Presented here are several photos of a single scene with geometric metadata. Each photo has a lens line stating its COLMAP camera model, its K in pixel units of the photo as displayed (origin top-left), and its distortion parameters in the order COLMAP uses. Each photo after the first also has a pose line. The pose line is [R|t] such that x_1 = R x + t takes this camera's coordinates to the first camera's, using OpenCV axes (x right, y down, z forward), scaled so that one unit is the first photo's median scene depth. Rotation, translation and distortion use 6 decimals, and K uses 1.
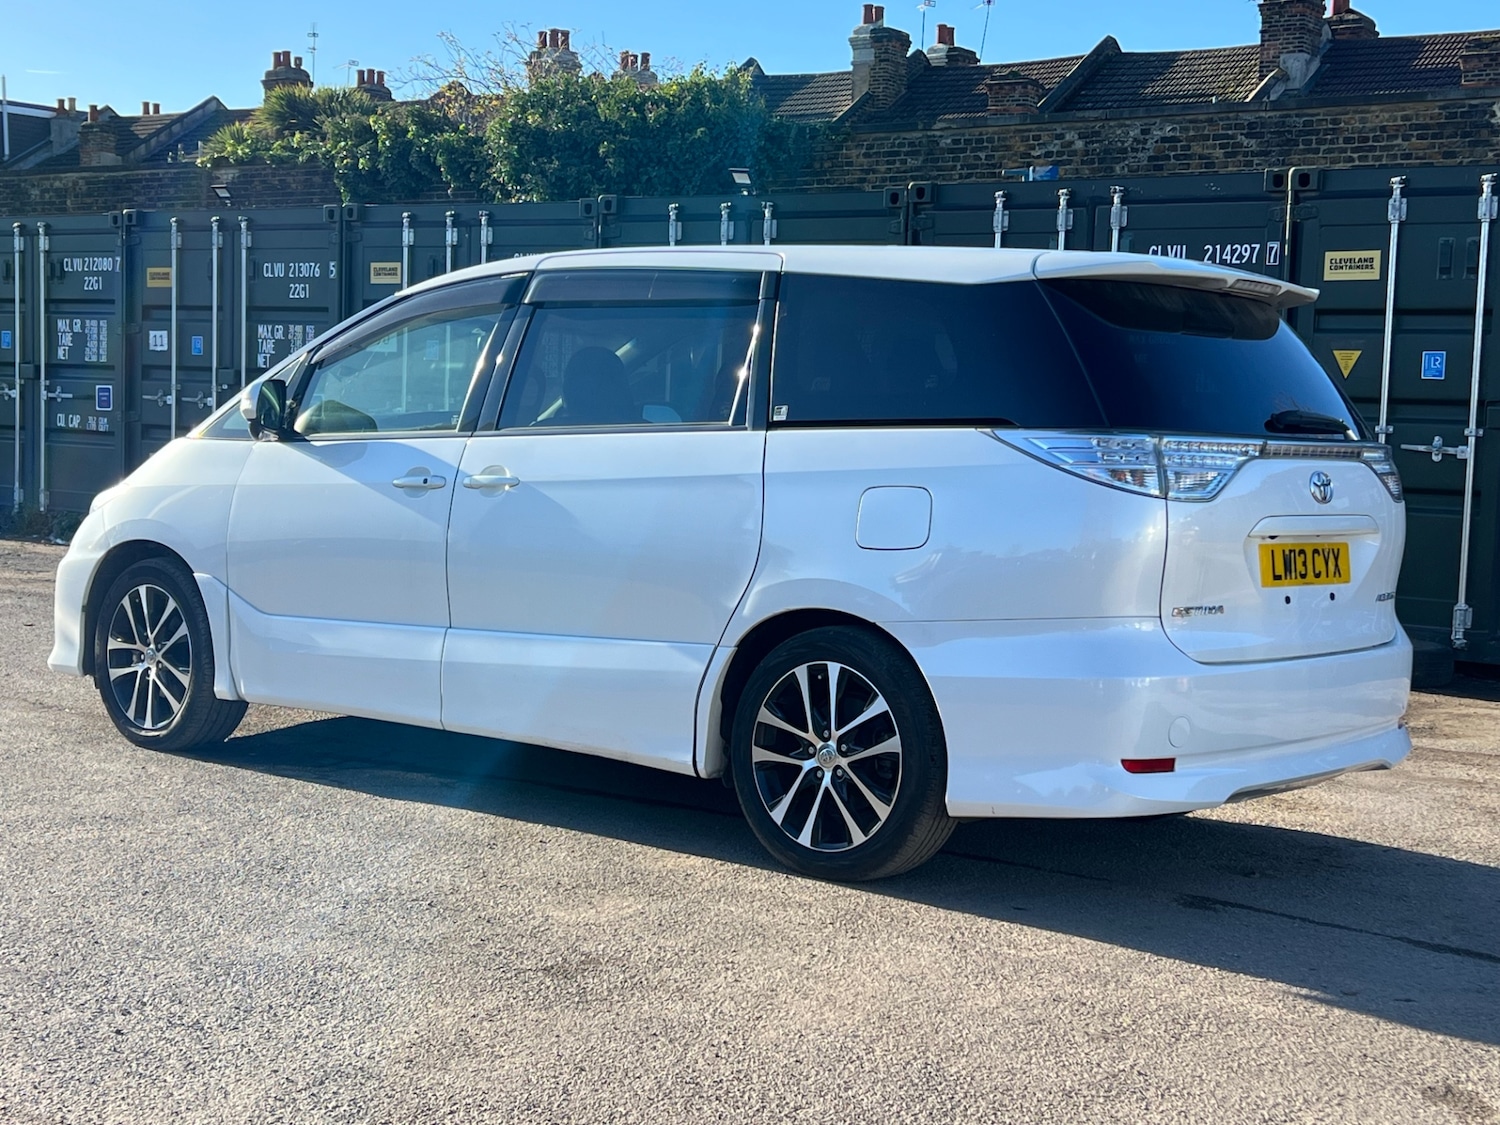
lens RADIAL K [[2256.6, 0, 762.4], [0, 2256.6, 599.3], [0, 0, 1]] dist [0.084131, 0.000000]
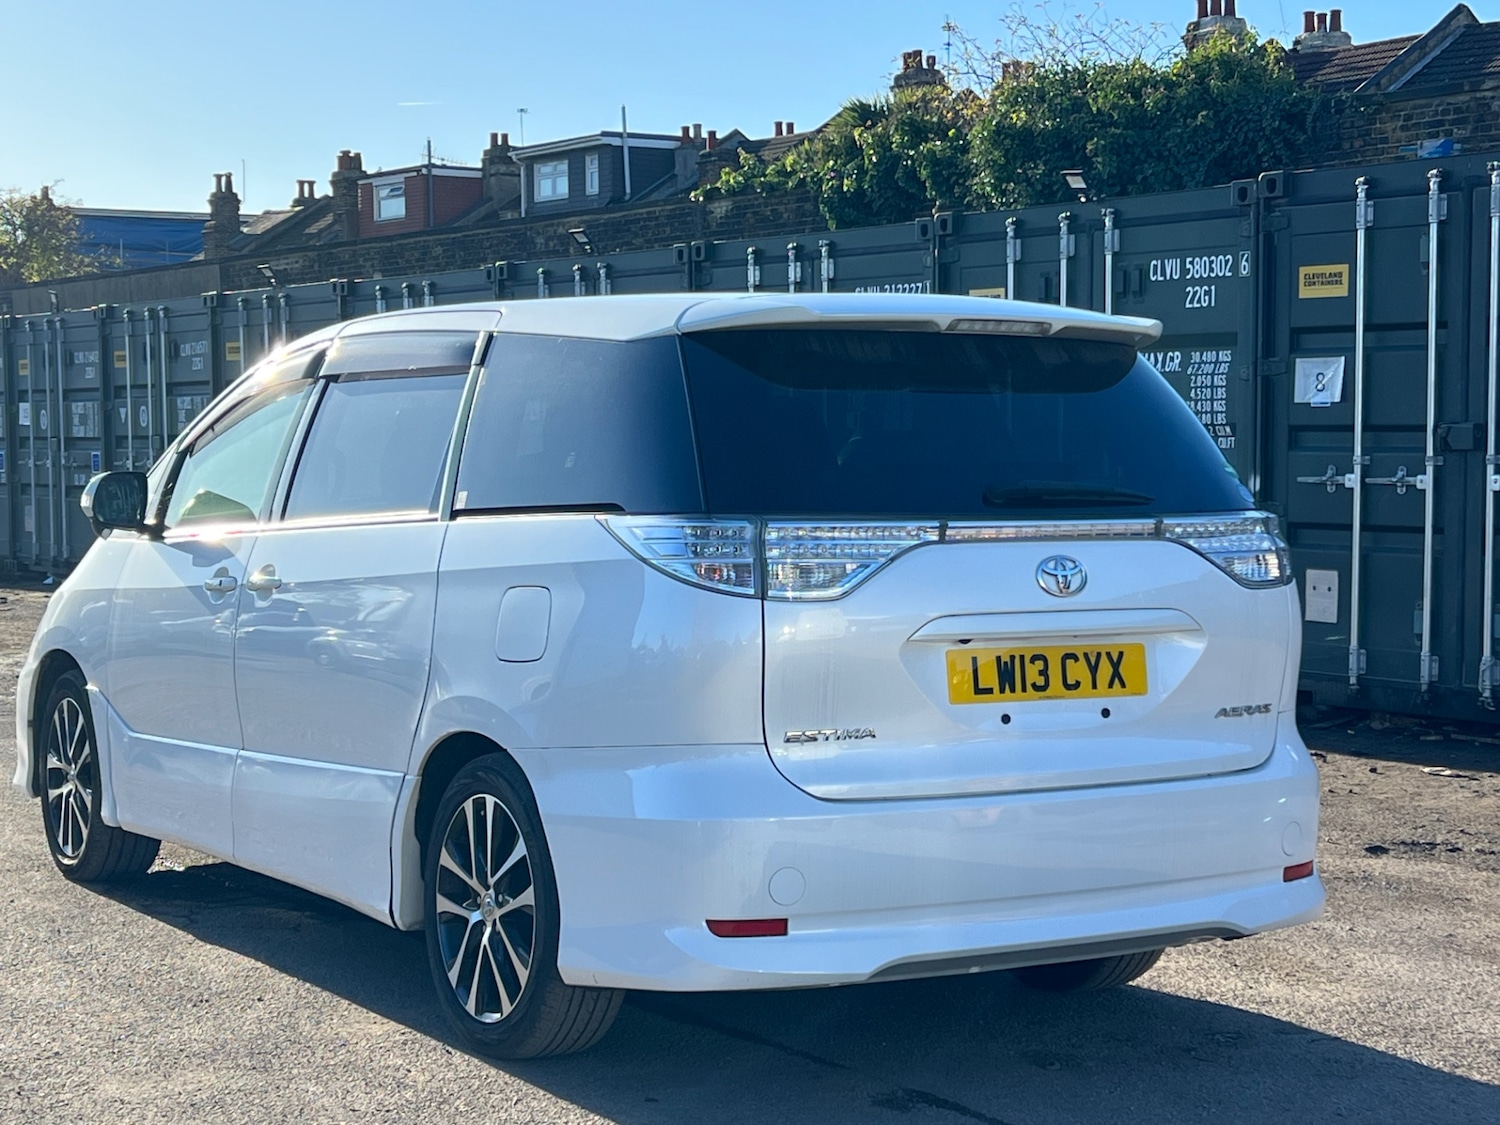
lens RADIAL K [[2697.8, 0, 747.8], [0, 2697.8, 604.4], [0, 0, 1]] dist [0.122994, 0.000000]
pose [[0.944500, -0.018420, -0.327994, 0.345954], [0.009680, 0.999554, -0.028259, -0.010573], [0.328368, 0.023516, 0.944257, 0.059316]]
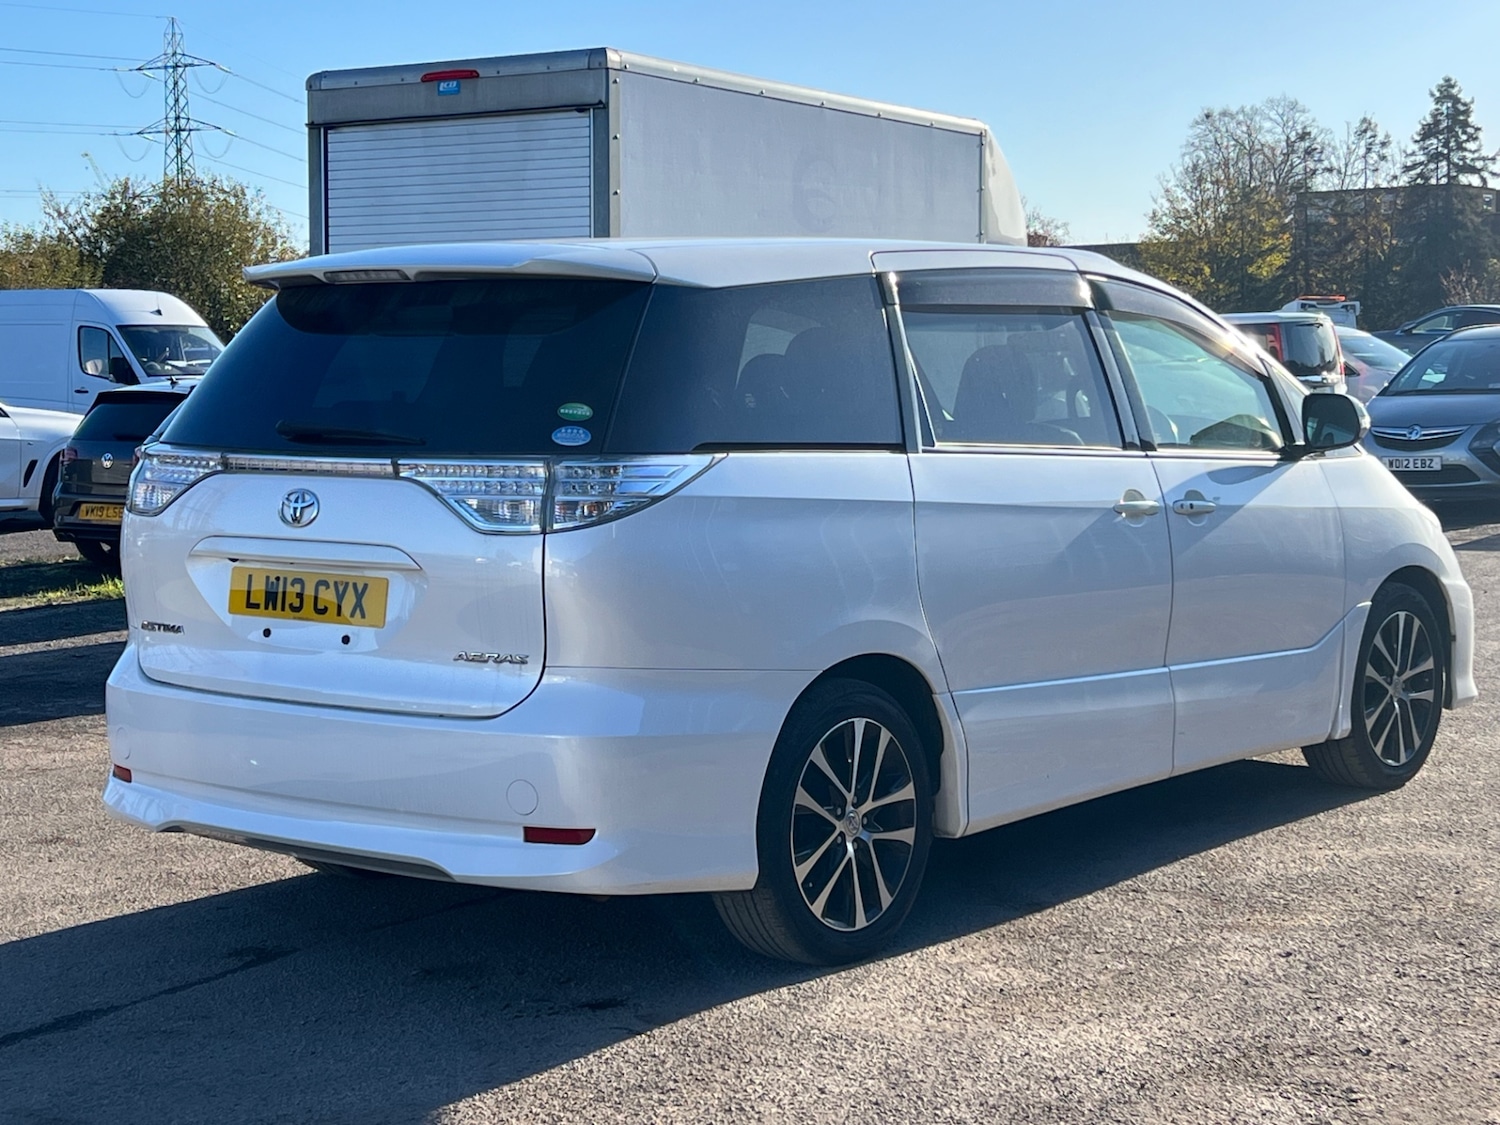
lens RADIAL K [[2442.3, 0, 765.8], [0, 2442.3, 563.6], [0, 0, 1]] dist [0.108044, 0.000000]
pose [[0.029660, 0.029903, -0.999113, 0.907277], [-0.076179, 0.996713, 0.027570, -0.051612], [0.996653, 0.075293, 0.031840, 0.880291]]
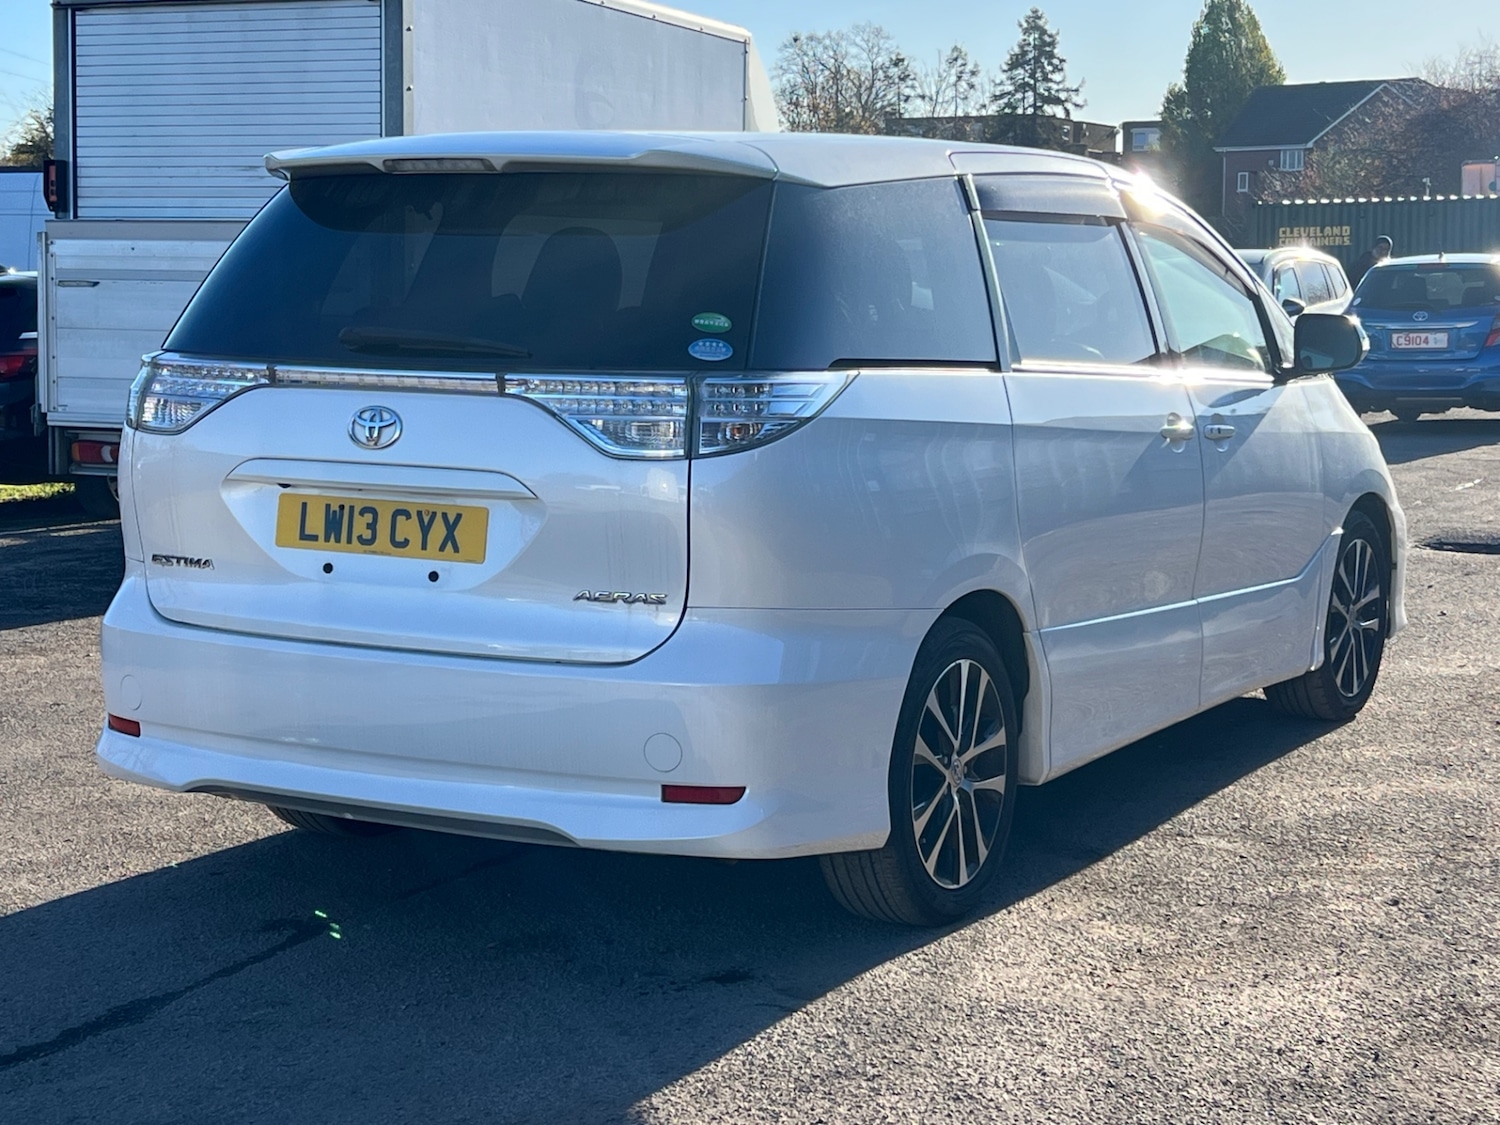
lens RADIAL K [[2442.3, 0, 740.3], [0, 2442.3, 568.5], [0, 0, 1]] dist [0.108044, 0.000000]
pose [[0.184735, 0.065157, -0.980626, 0.827260], [-0.083102, 0.995262, 0.050474, -0.041208], [0.979269, 0.072167, 0.189275, 0.741588]]
